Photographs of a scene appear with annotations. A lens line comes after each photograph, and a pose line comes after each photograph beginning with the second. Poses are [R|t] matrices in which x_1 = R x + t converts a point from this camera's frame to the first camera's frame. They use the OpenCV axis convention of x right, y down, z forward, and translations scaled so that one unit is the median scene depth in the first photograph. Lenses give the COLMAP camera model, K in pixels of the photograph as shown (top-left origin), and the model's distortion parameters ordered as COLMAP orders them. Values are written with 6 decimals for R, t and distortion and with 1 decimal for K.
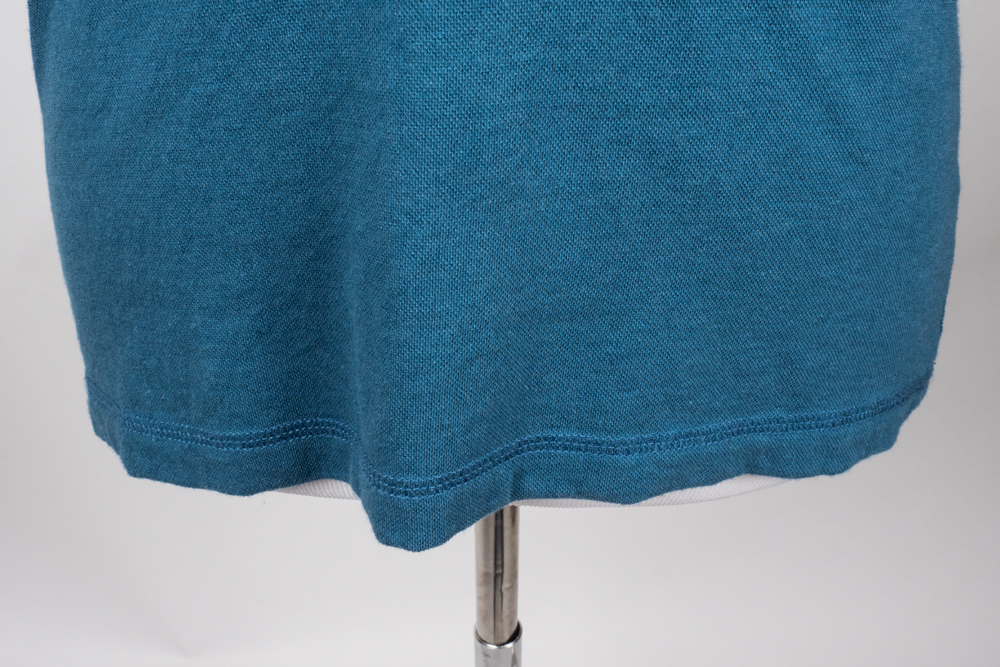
lens RADIAL K [[994.3, 0, 500.0], [0, 994.3, 333.5], [0, 0, 1]] dist [-0.007791, -0.009011]
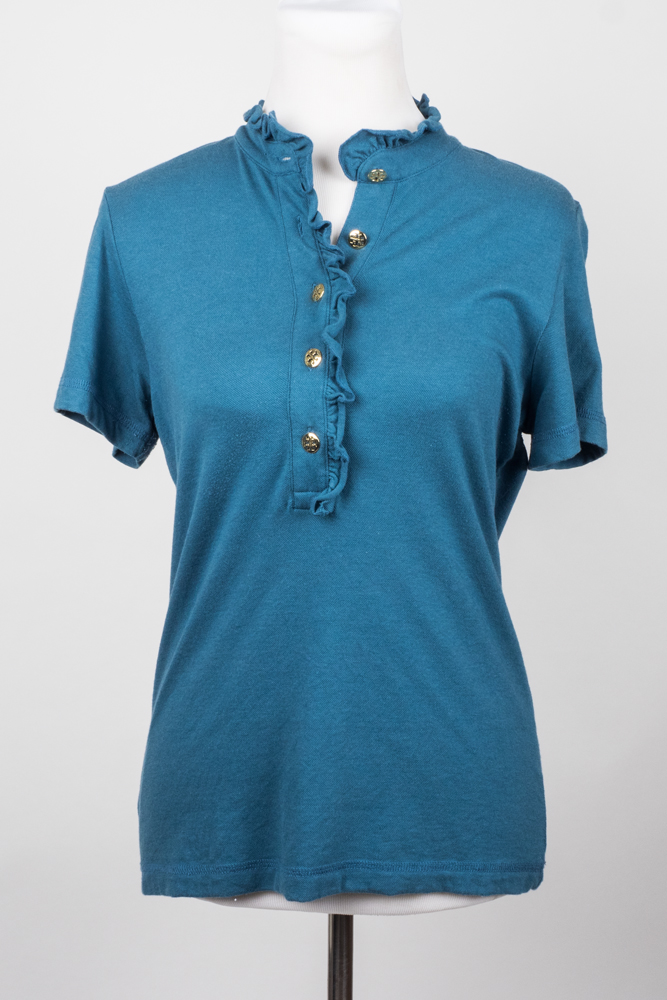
lens RADIAL K [[1182.0, 0, 333.5], [0, 1182.0, 500.0], [0, 0, 1]] dist [0.103643, 0.004515]
pose [[0.998809, 0.008180, -0.048111, 0.134239], [-0.029809, 0.882824, -0.468758, 0.738207], [0.038639, 0.469634, 0.882015, -2.163944]]
